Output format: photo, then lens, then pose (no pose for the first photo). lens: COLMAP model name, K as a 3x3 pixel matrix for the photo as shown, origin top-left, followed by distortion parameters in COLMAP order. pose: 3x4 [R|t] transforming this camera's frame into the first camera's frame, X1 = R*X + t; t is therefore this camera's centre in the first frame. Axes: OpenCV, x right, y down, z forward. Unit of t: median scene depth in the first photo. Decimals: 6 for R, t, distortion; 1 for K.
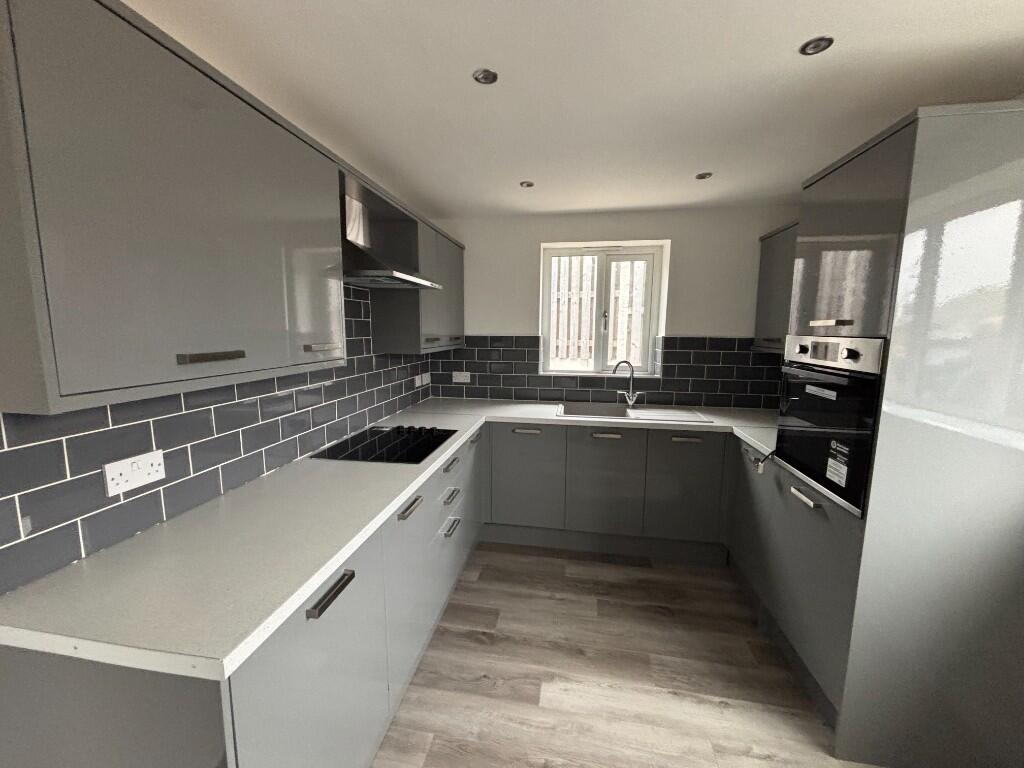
lens RADIAL K [[401.8, 0, 512.0], [0, 401.8, 384.0], [0, 0, 1]] dist [0.001454, -0.000004]
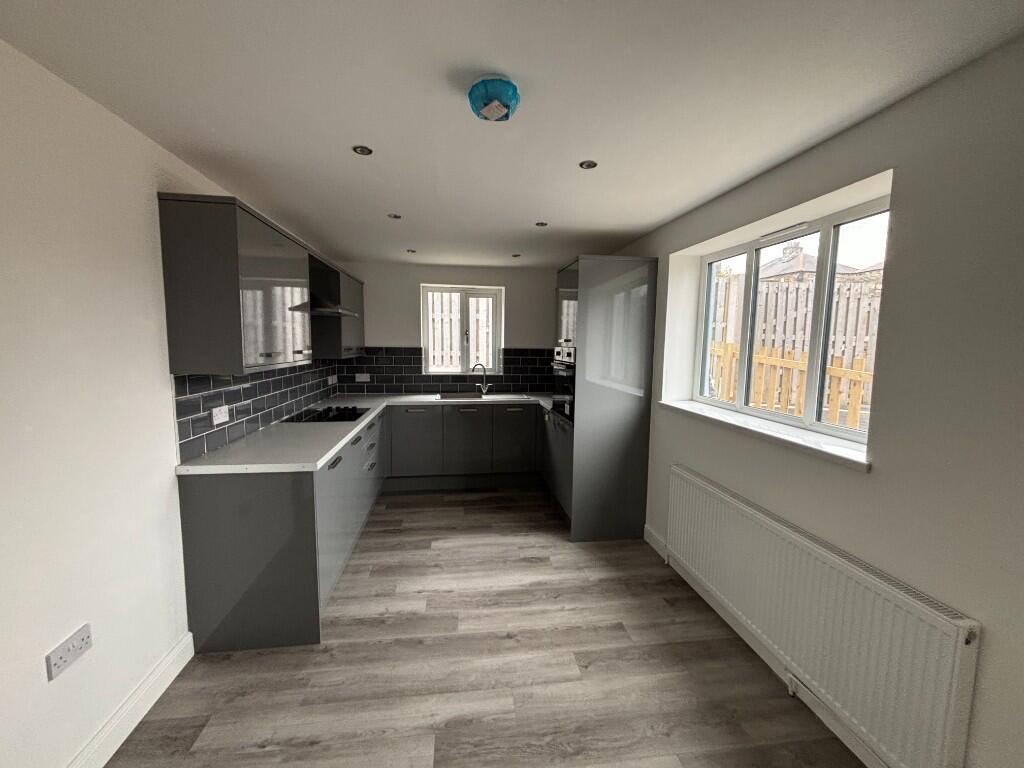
lens RADIAL K [[401.8, 0, 512.0], [0, 401.8, 384.0], [0, 0, 1]] dist [0.001454, -0.000004]
pose [[0.953171, -0.025398, 0.301364, -0.066147], [0.035027, 0.999033, -0.026589, 0.067623], [-0.300397, 0.035900, 0.953138, -0.514004]]
